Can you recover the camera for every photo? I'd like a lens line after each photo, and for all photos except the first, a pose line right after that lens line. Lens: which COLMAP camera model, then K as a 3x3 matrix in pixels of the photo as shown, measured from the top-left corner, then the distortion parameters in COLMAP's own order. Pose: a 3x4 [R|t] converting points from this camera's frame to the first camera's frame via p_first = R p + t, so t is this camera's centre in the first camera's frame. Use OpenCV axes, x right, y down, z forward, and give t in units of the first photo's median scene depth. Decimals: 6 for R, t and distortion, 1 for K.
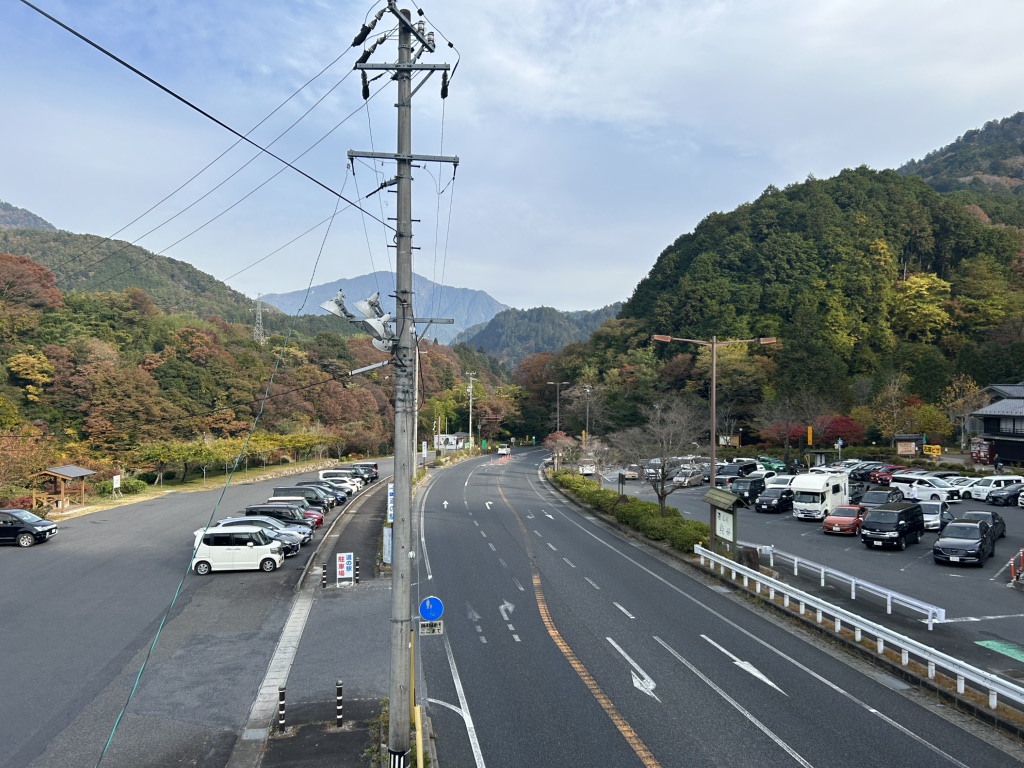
lens RADIAL K [[793.6, 0, 512.0], [0, 793.6, 384.0], [0, 0, 1]] dist [0.030502, -0.015603]
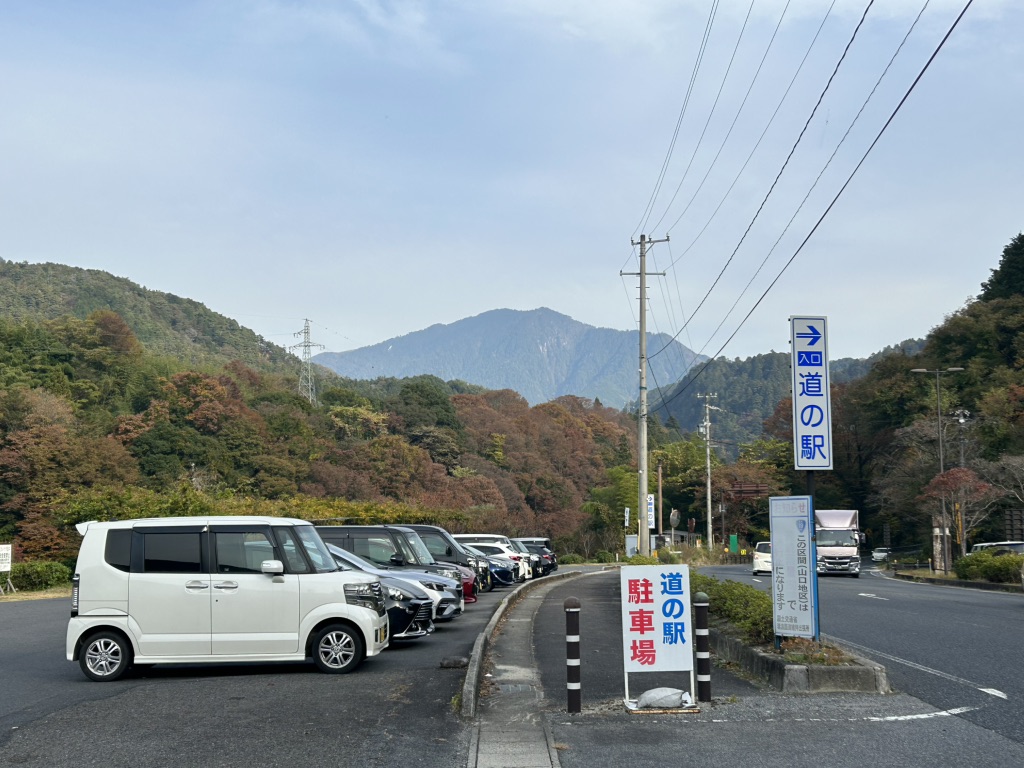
lens RADIAL K [[1266.6, 0, 494.0], [0, 1266.6, 384.8], [0, 0, 1]] dist [0.255821, -0.869108]
pose [[0.986672, -0.031375, -0.159667, -0.034850], [0.015945, 0.995155, -0.097015, 0.034953], [0.161938, 0.093176, 0.982392, 0.110417]]
